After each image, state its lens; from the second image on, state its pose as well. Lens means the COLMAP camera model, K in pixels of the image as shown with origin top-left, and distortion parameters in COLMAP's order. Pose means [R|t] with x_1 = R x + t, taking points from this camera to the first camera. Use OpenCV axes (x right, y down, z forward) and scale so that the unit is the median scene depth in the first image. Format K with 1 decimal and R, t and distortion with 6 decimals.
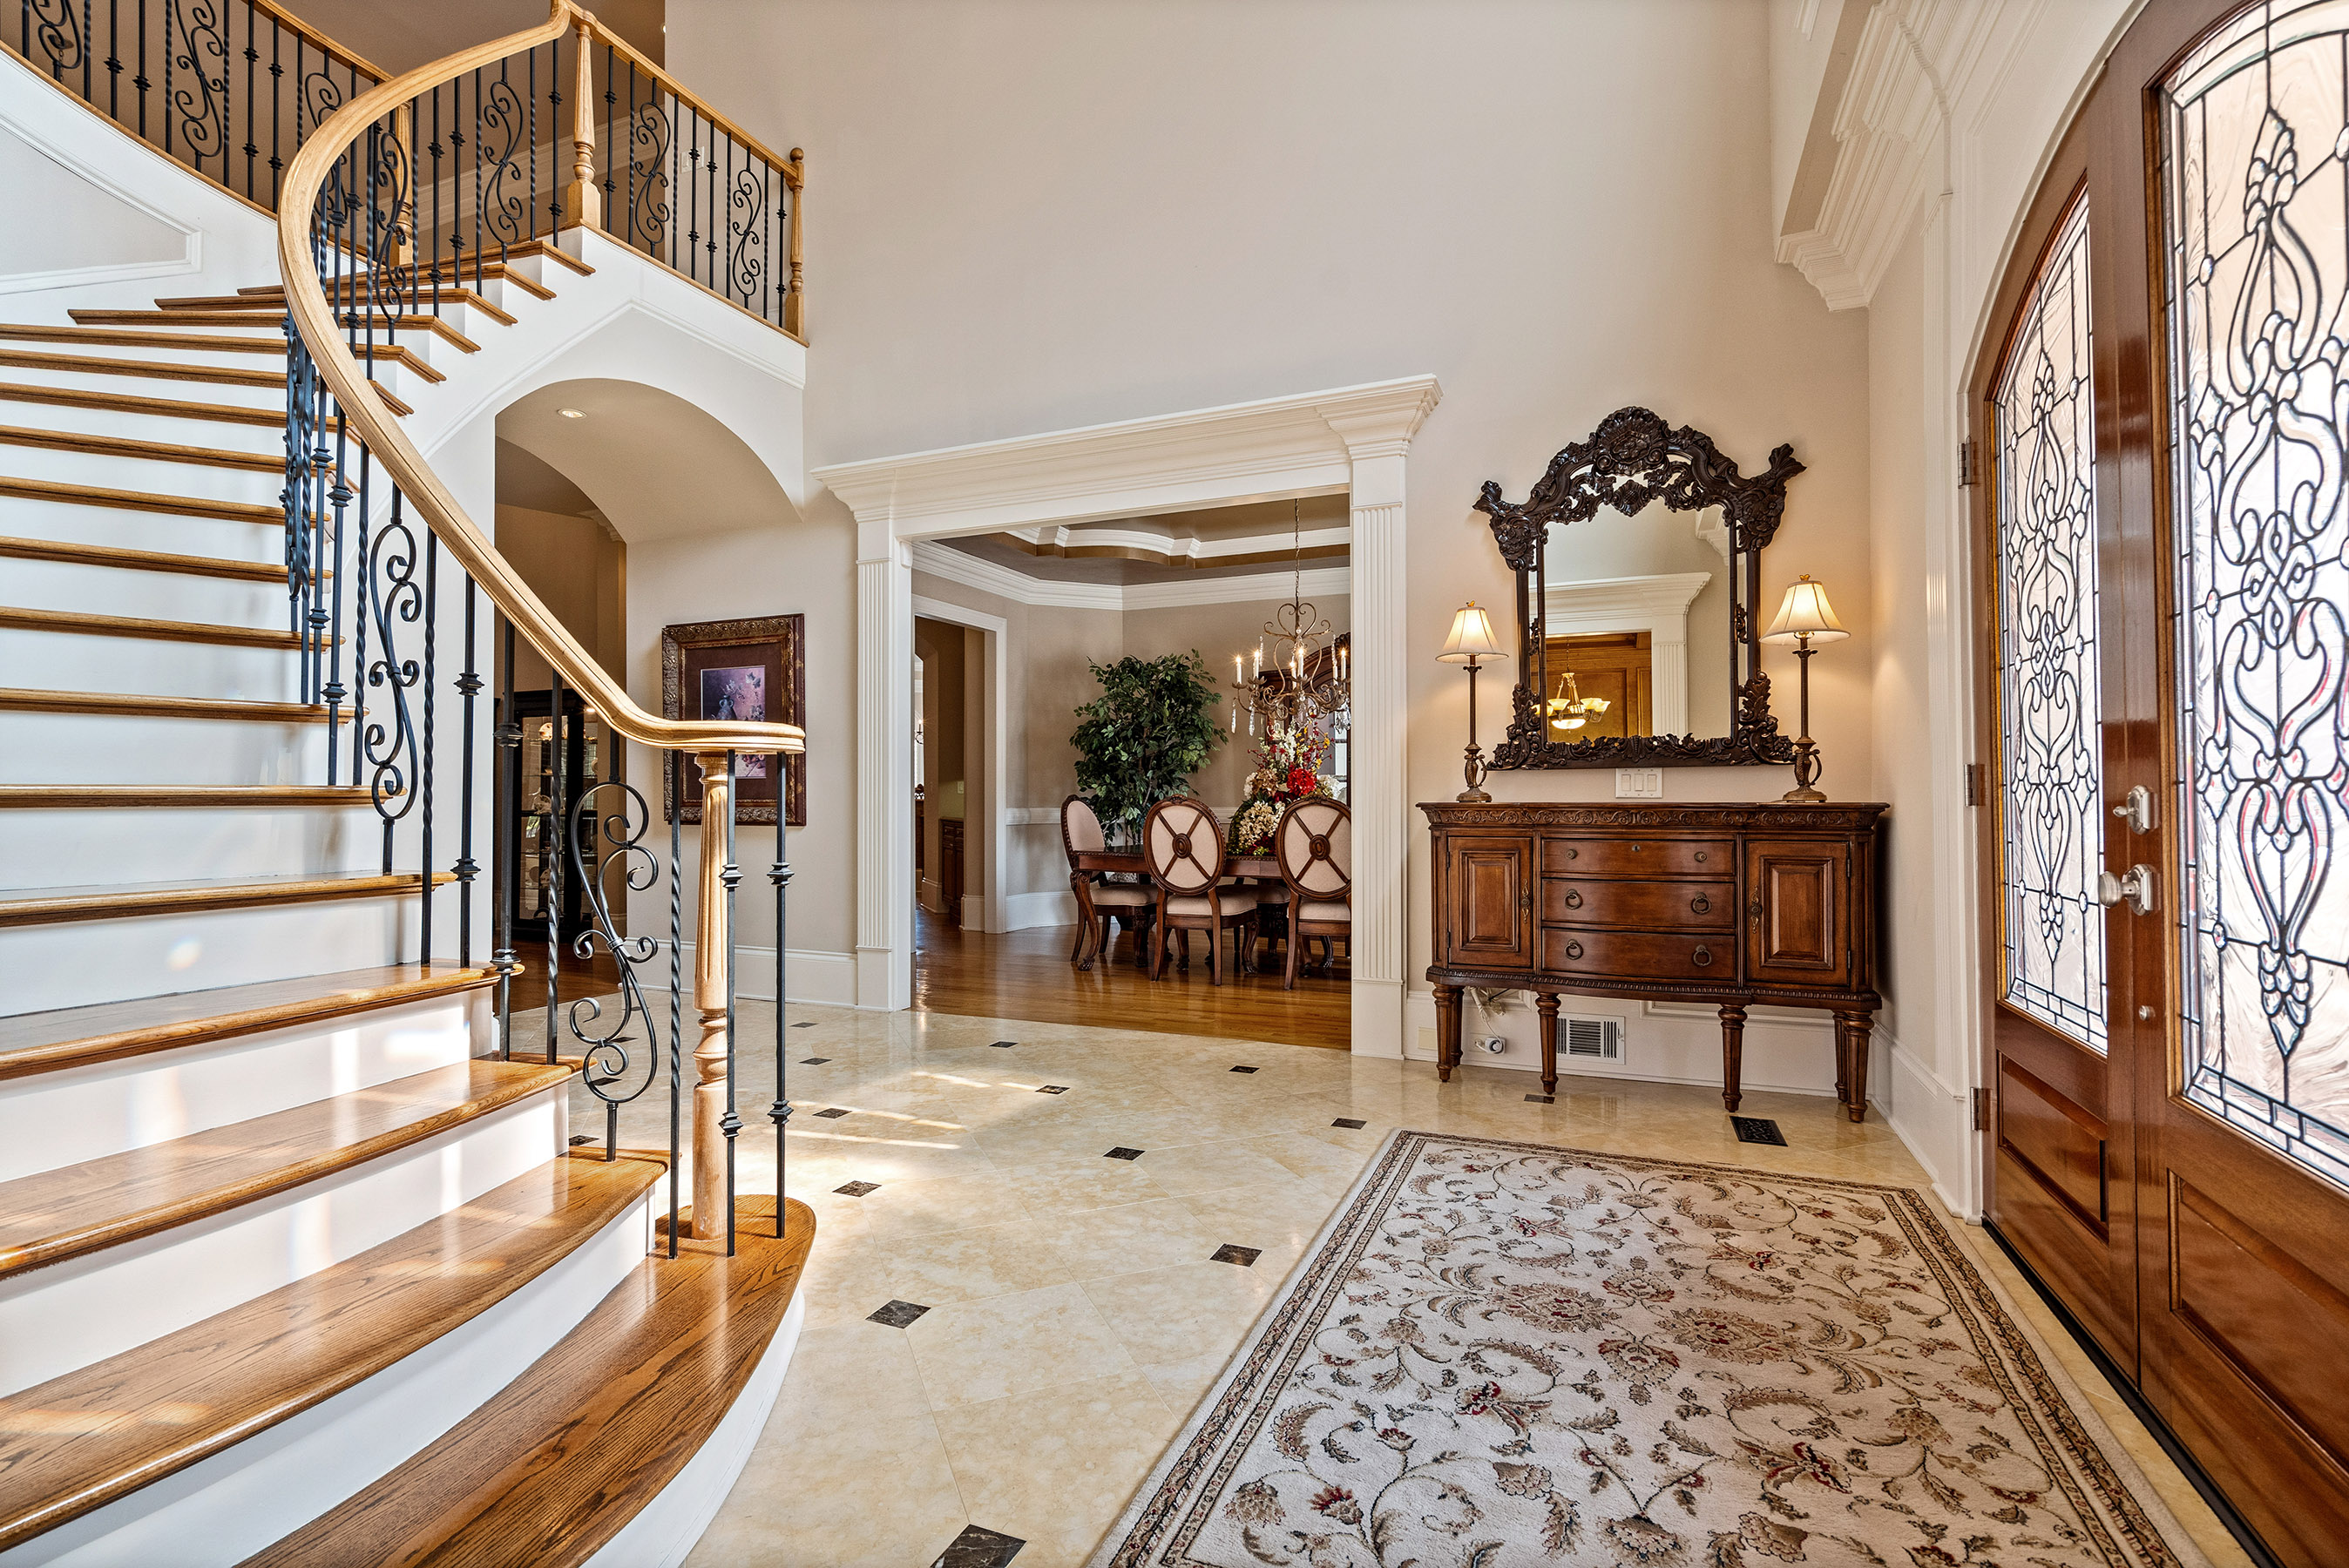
lens RADIAL K [[1075.3, 0, 1174.5], [0, 1075.3, 784.0], [0, 0, 1]] dist [-0.011252, 0.006448]
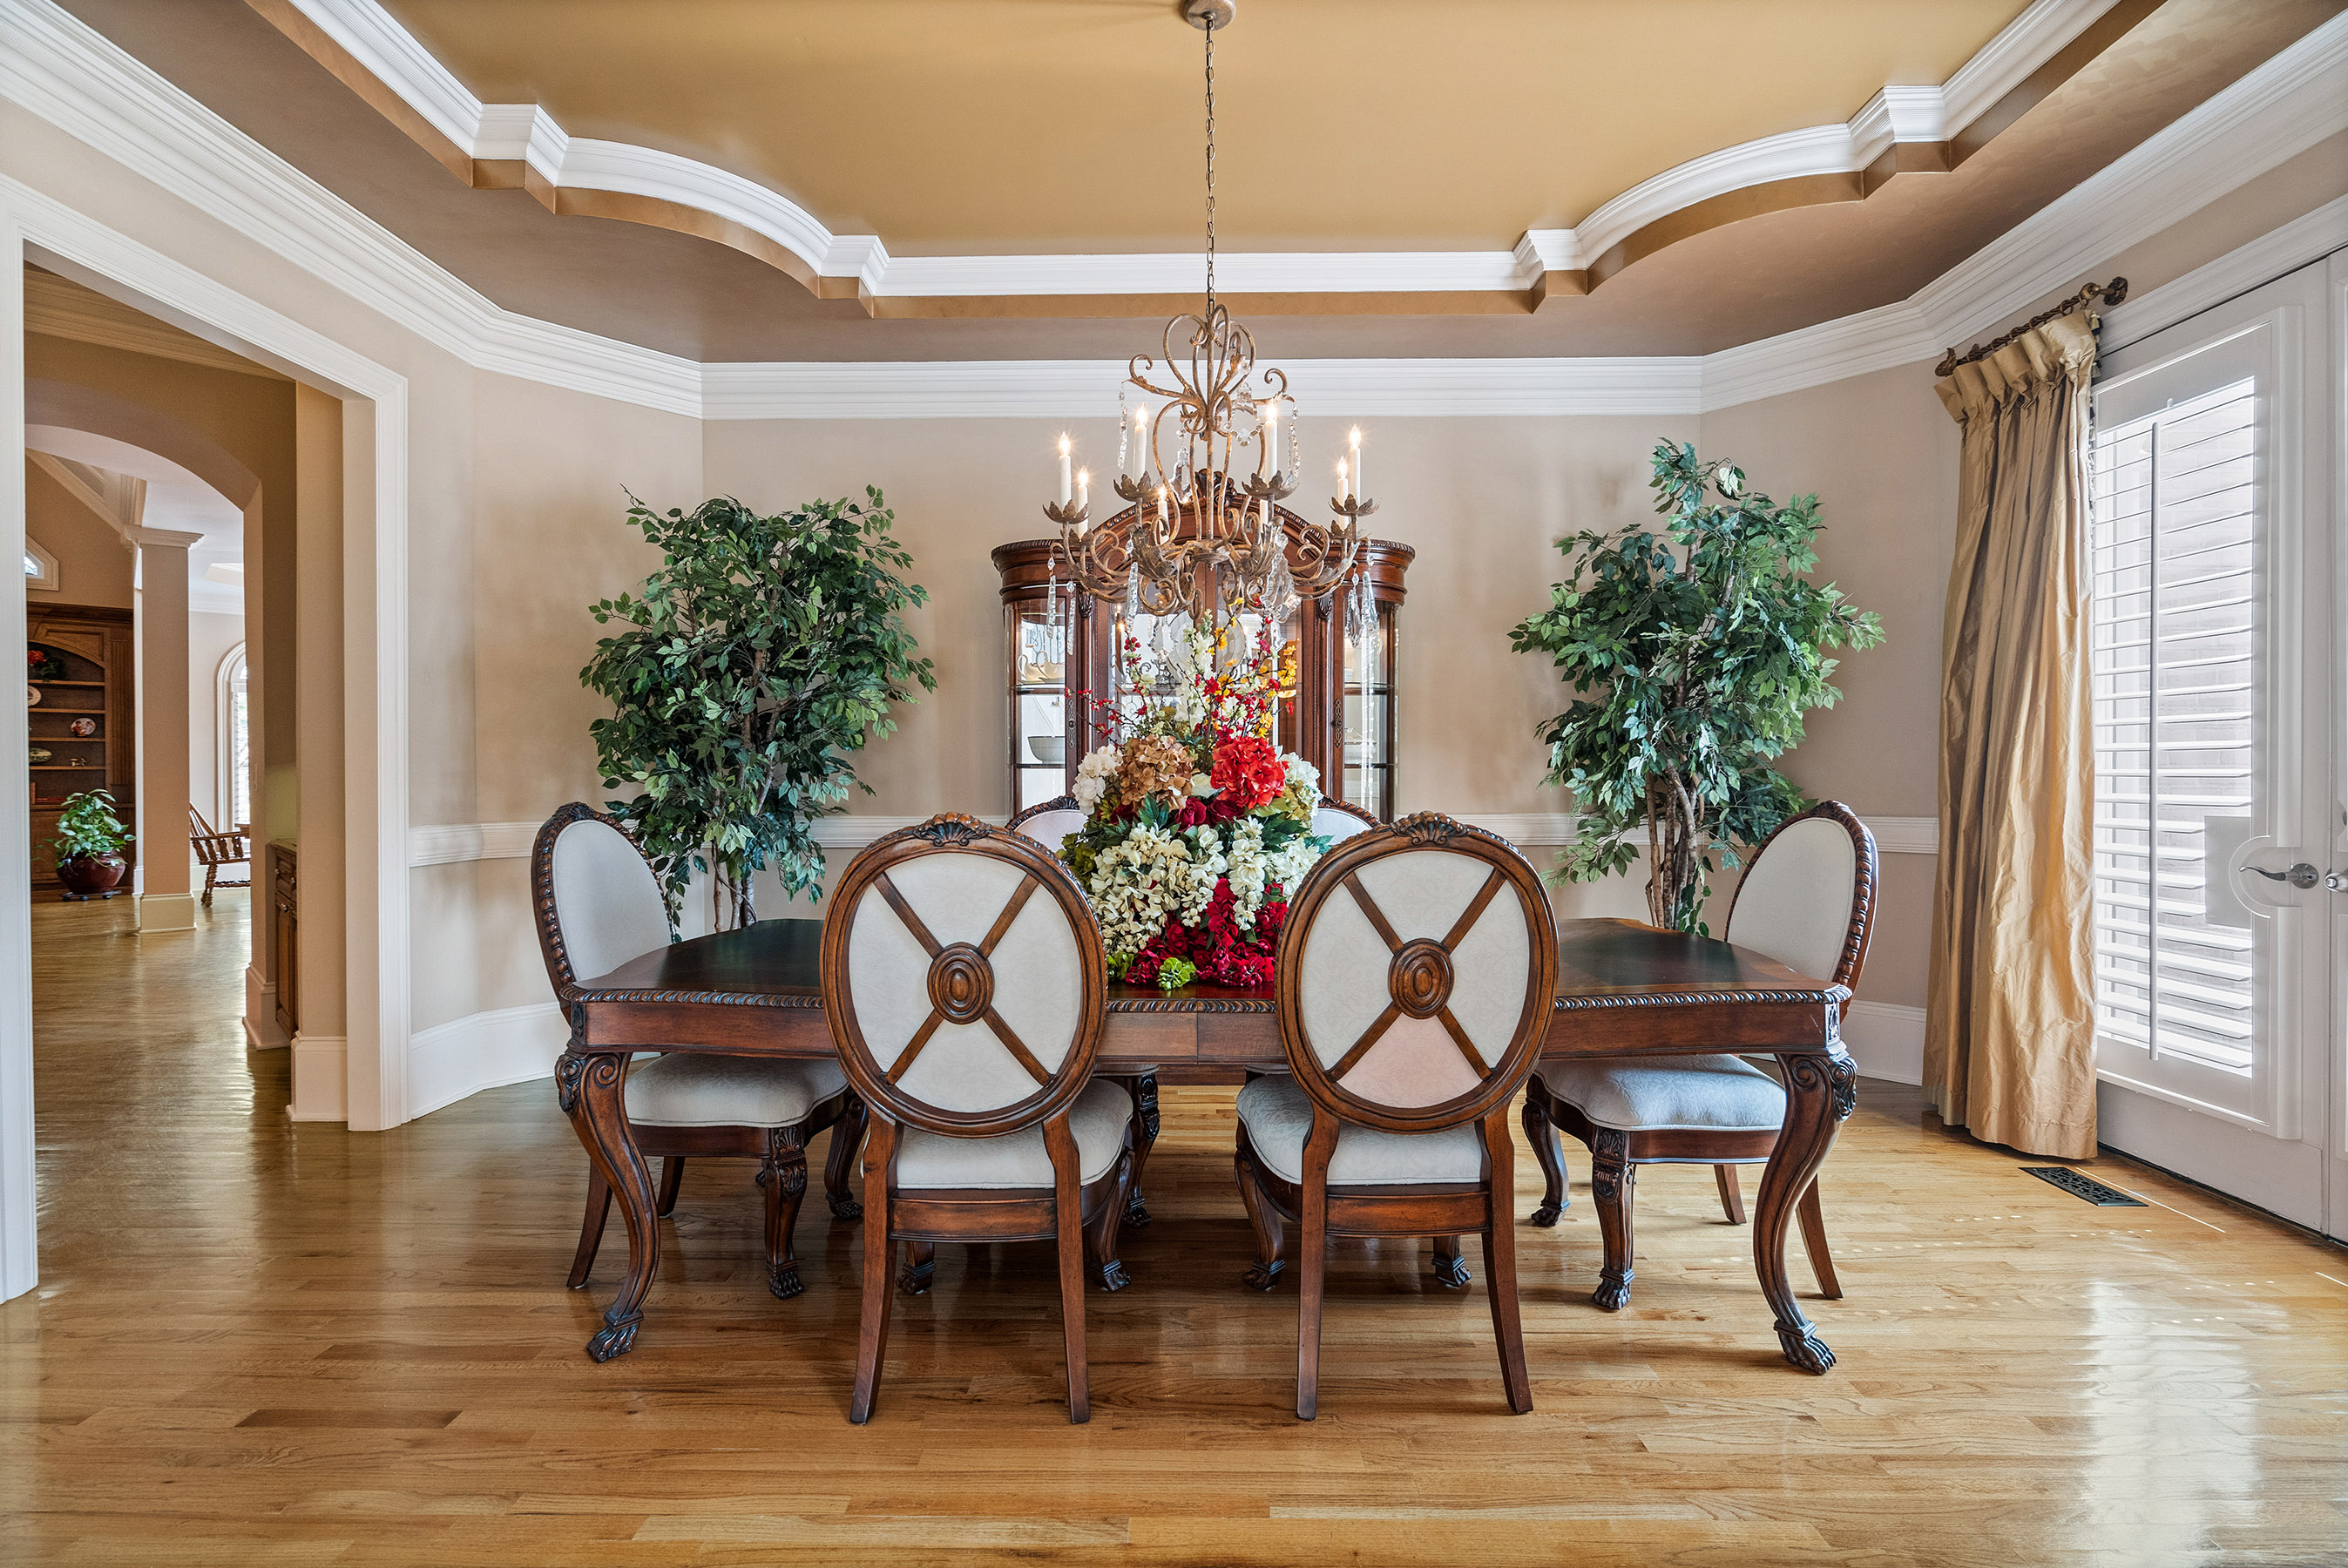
lens RADIAL K [[1074.8, 0, 1174.0], [0, 1074.8, 784.0], [0, 0, 1]] dist [-0.011252, 0.006448]
pose [[0.925962, -0.002178, 0.377609, -0.037053], [-0.003949, 0.999873, 0.015449, -0.002317], [-0.377595, -0.015796, 0.925836, 0.501844]]
